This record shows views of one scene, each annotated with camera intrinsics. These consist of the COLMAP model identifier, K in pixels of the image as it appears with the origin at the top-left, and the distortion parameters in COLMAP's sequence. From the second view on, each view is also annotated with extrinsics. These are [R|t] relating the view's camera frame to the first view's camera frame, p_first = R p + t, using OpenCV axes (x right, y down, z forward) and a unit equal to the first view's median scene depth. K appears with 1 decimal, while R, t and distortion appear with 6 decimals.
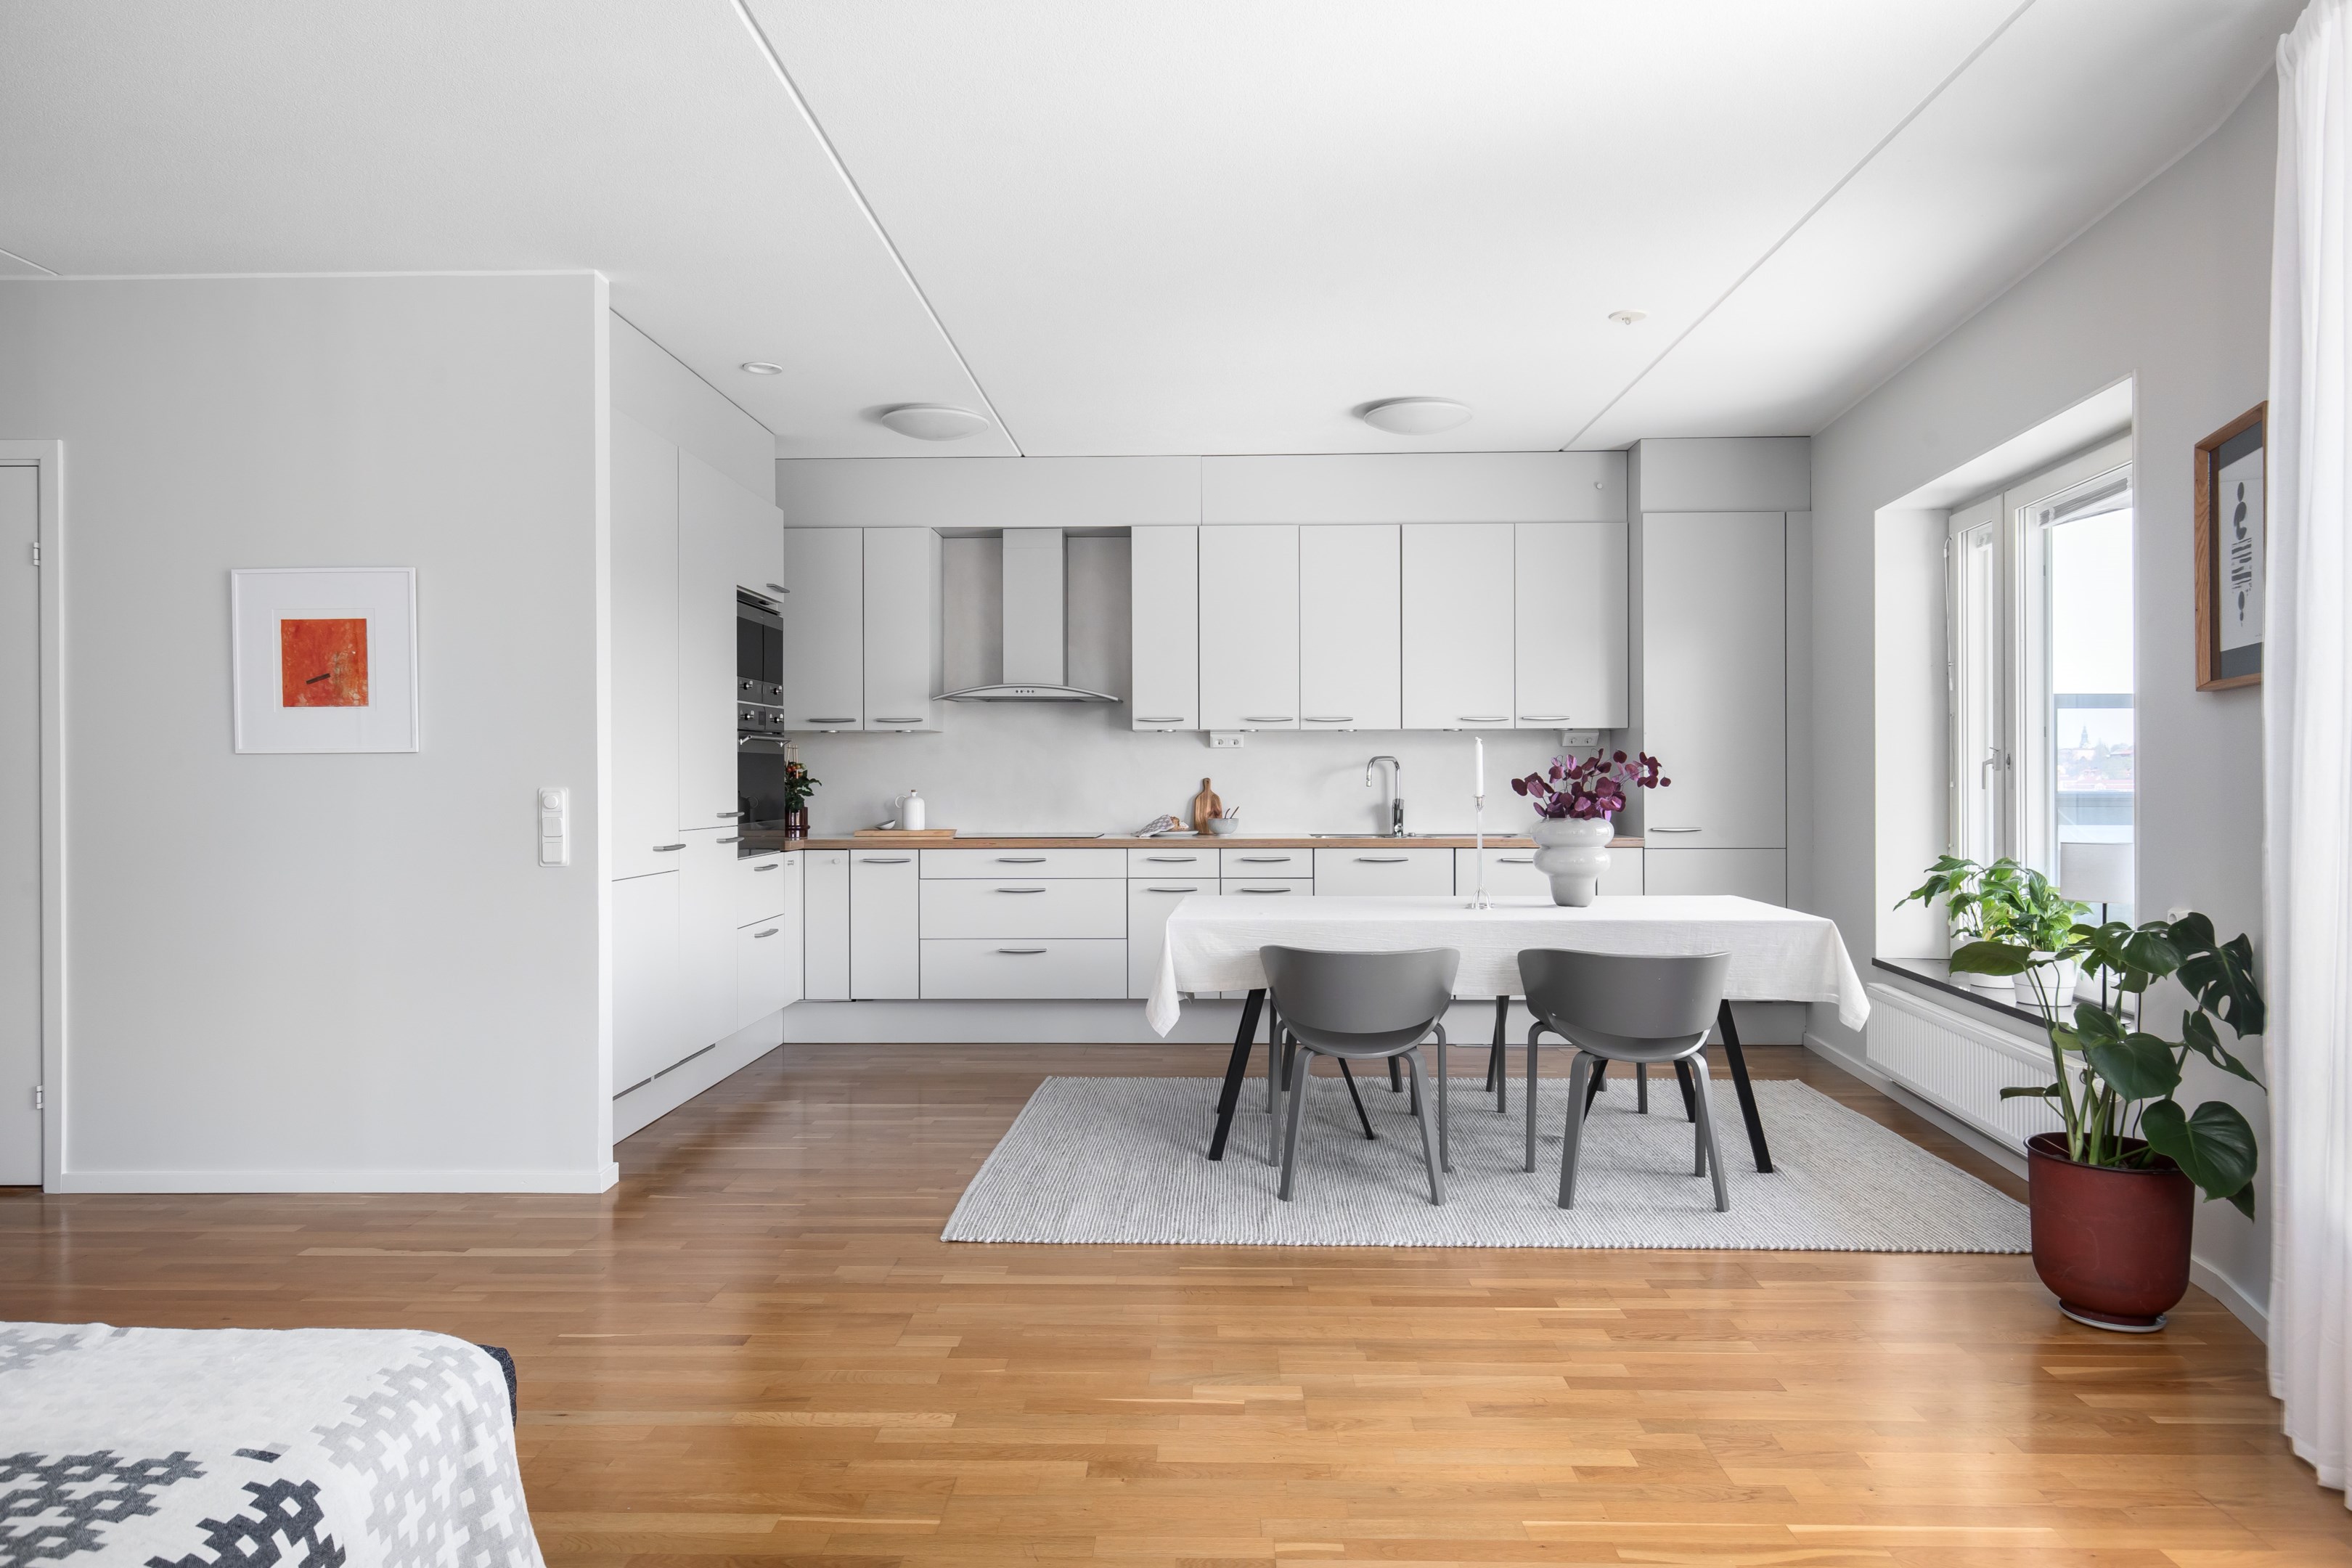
lens RADIAL K [[1492.8, 0, 1177.8], [0, 1492.8, 779.2], [0, 0, 1]] dist [0.000656, -0.002418]
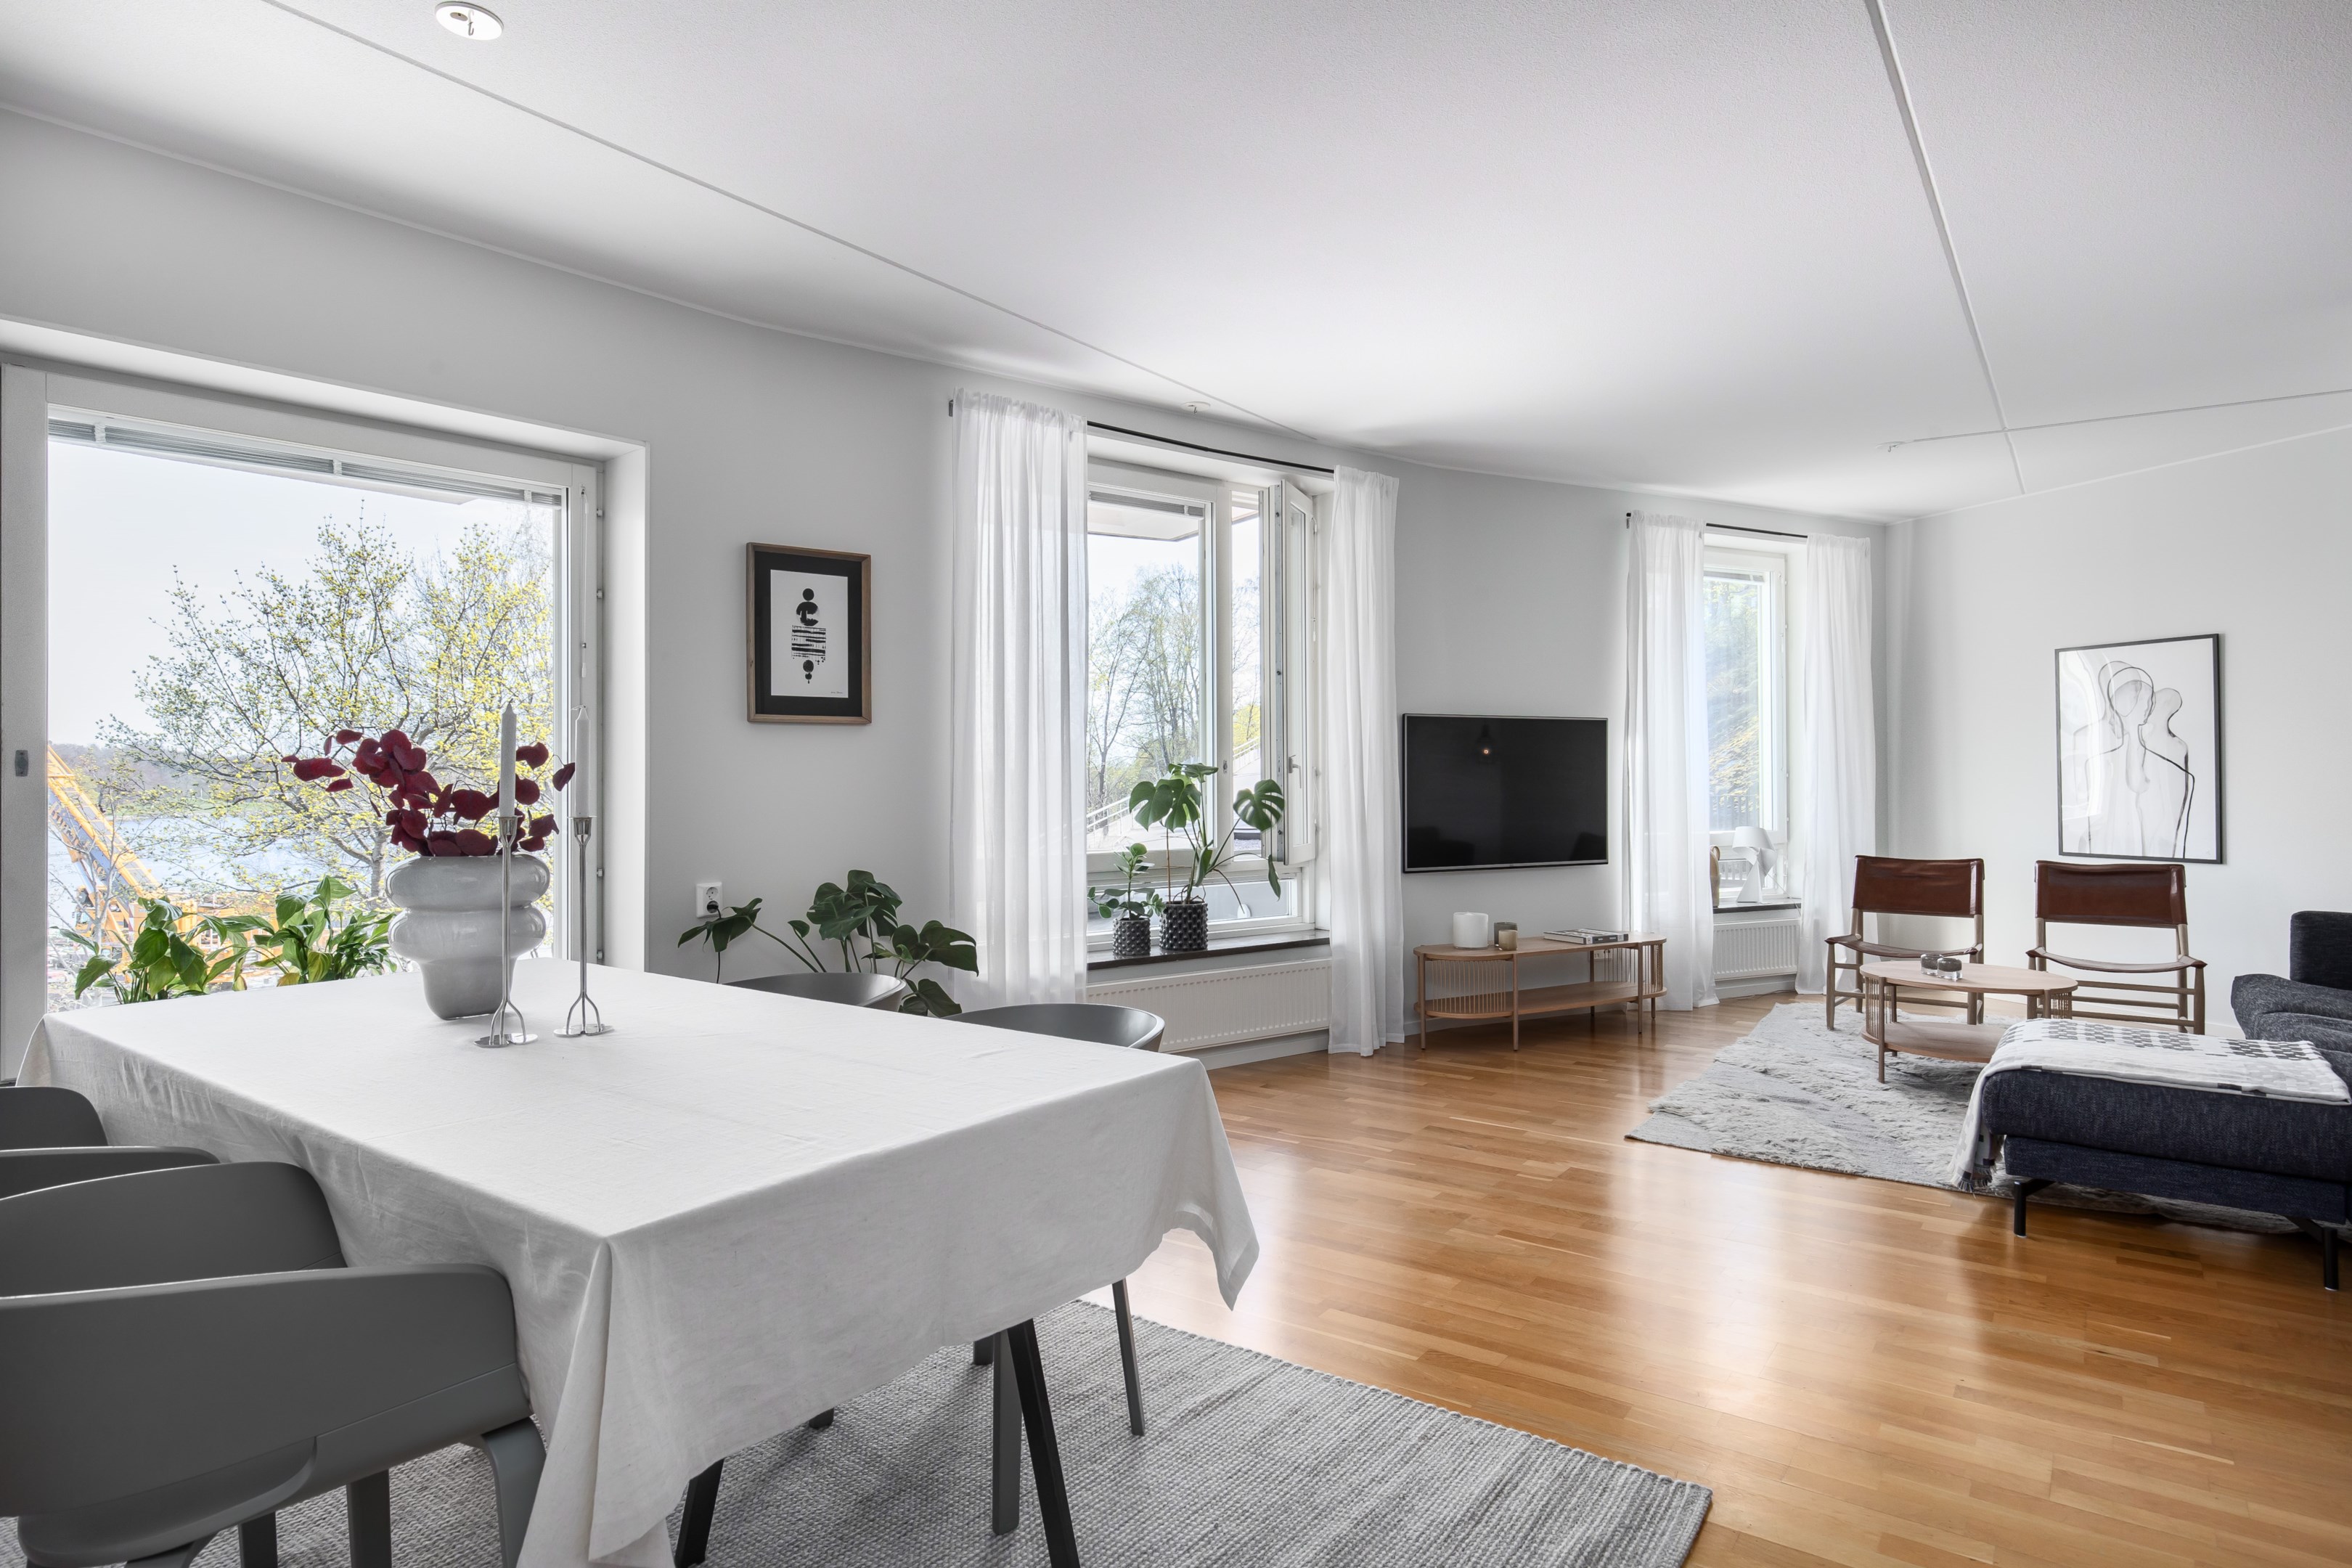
lens RADIAL K [[1281.8, 0, 1177.9], [0, 1281.8, 779.8], [0, 0, 1]] dist [-0.000768, -0.000308]
pose [[-0.829024, 0.006274, 0.559178, -0.183291], [0.006500, 0.999978, -0.001584, 0.000291], [-0.559175, 0.002321, -0.829046, 1.044674]]
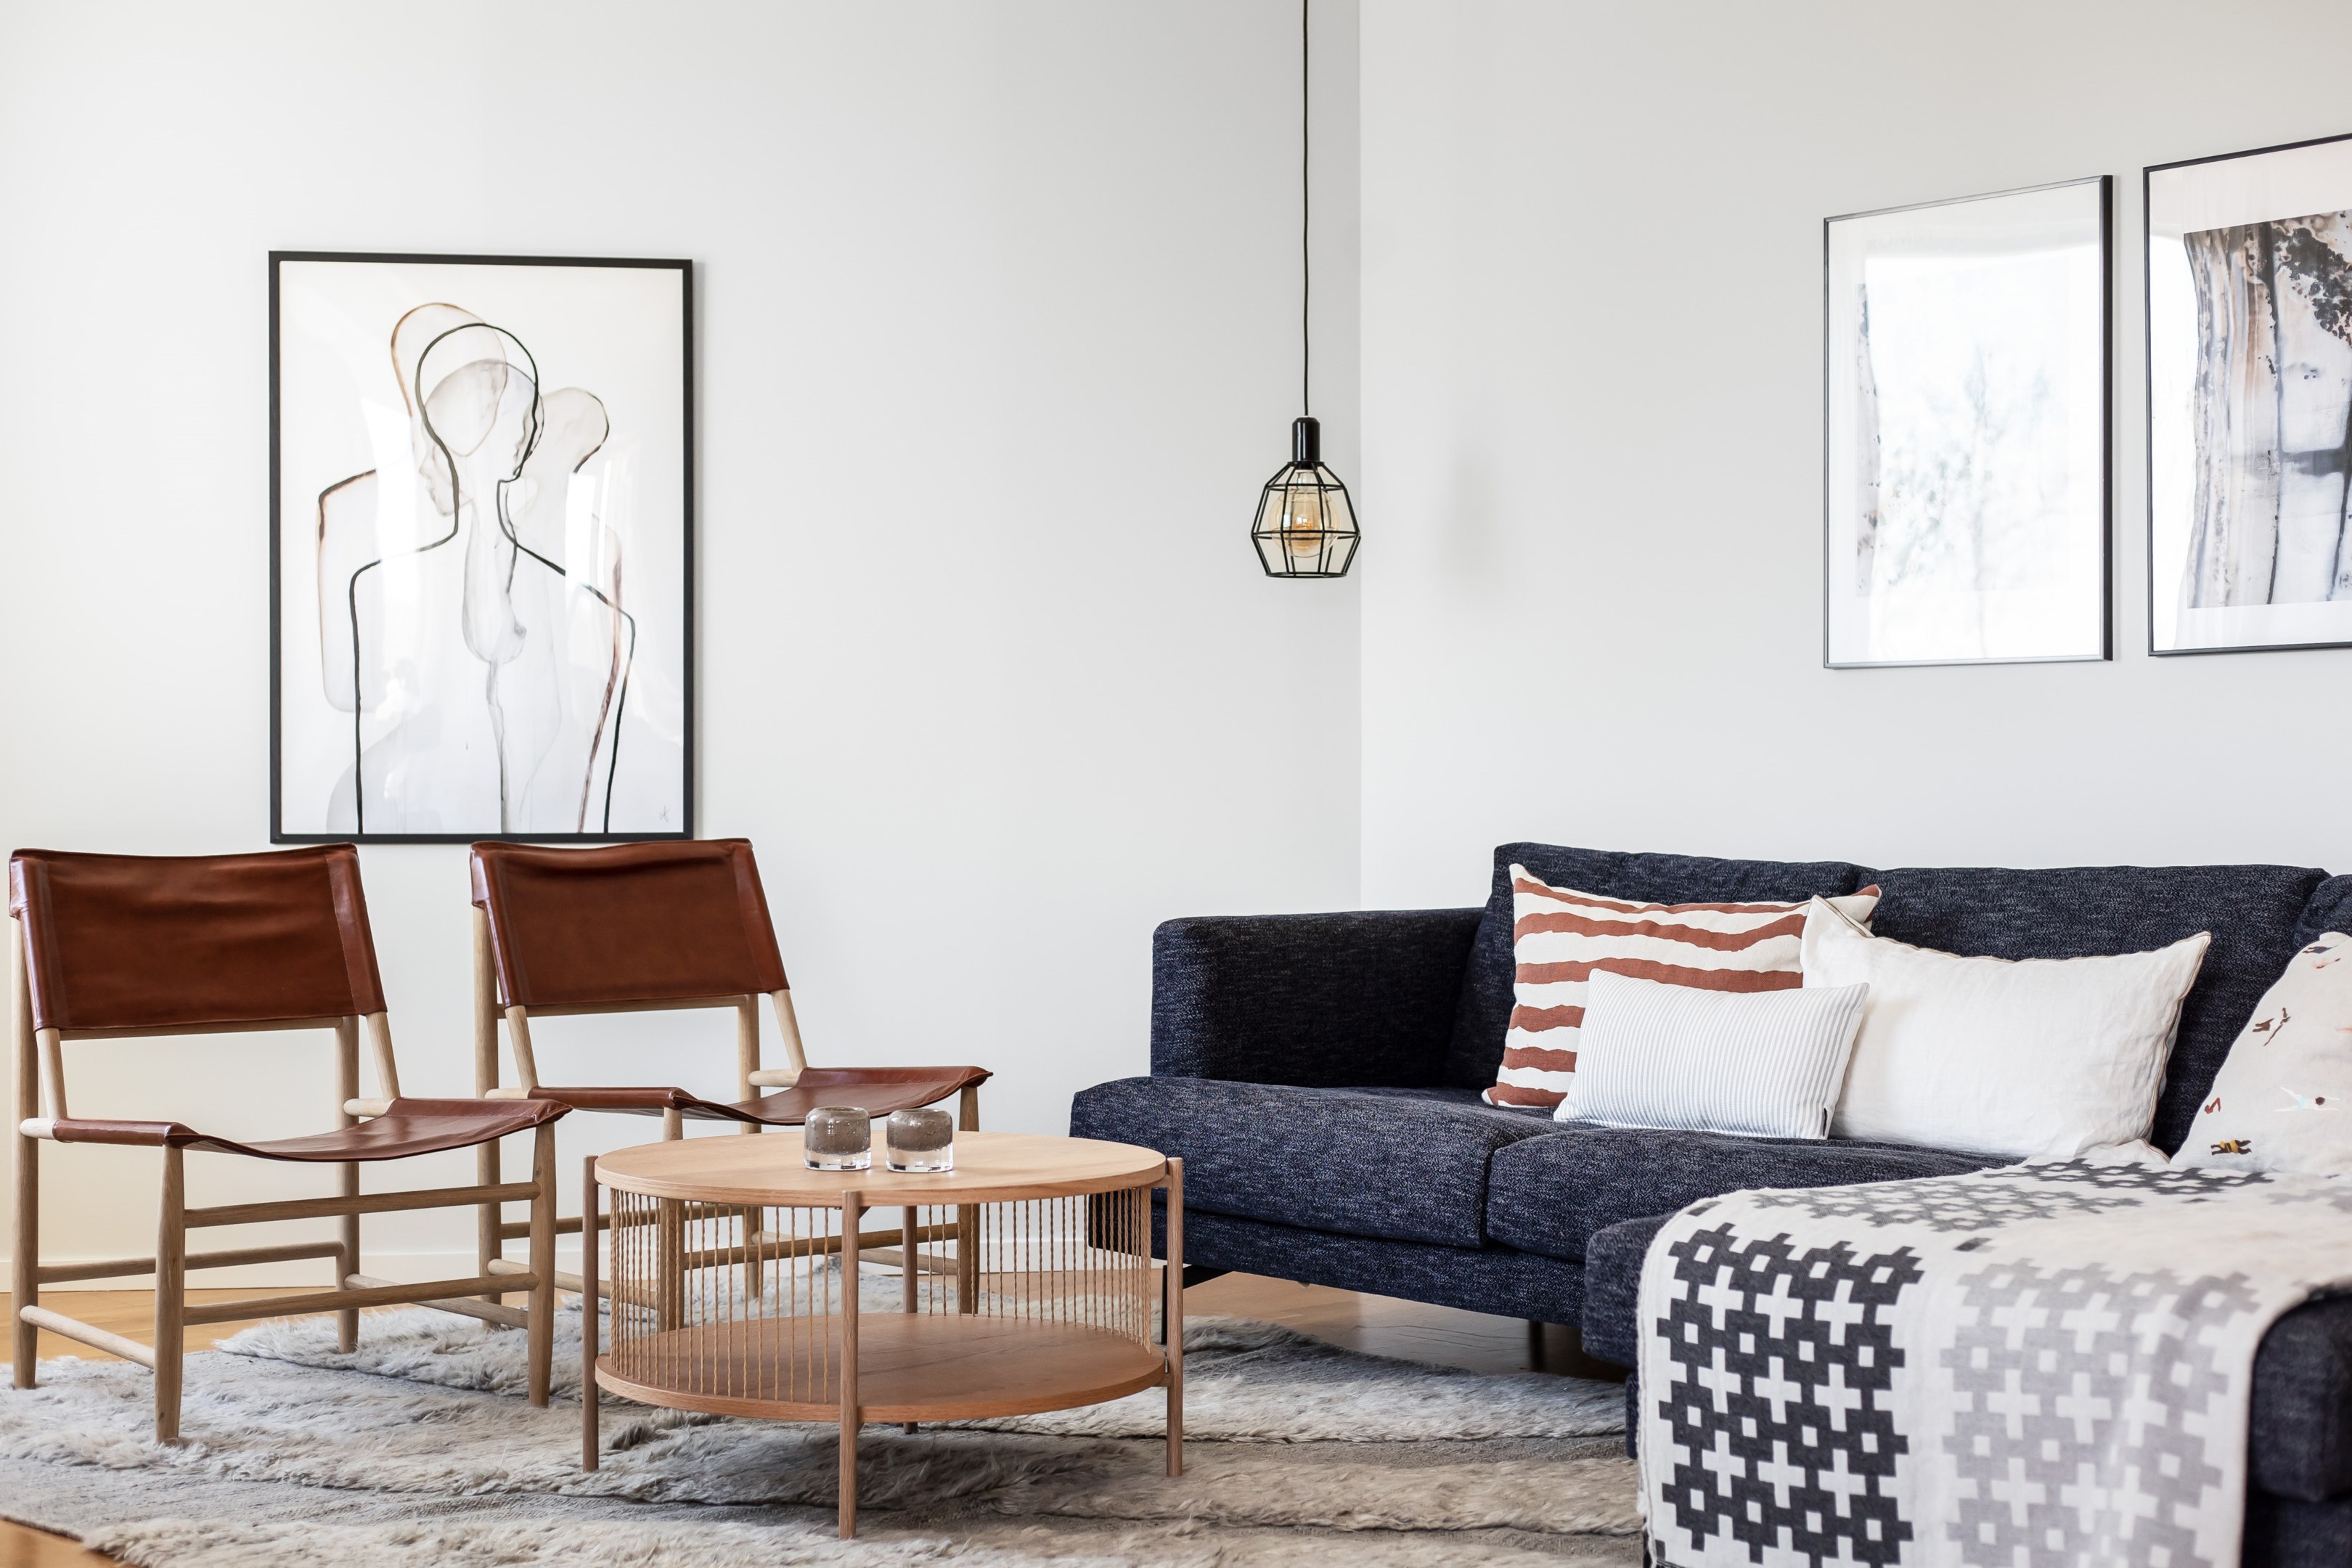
lens RADIAL K [[3496.5, 0, 1100.2], [0, 3496.5, 786.3], [0, 0, 1]] dist [-0.032437, 0.051479]
pose [[-0.739775, 0.003911, -0.672843, 0.344718], [0.001848, 0.999991, 0.003782, 0.049447], [0.672852, 0.001555, -0.739775, 0.634474]]
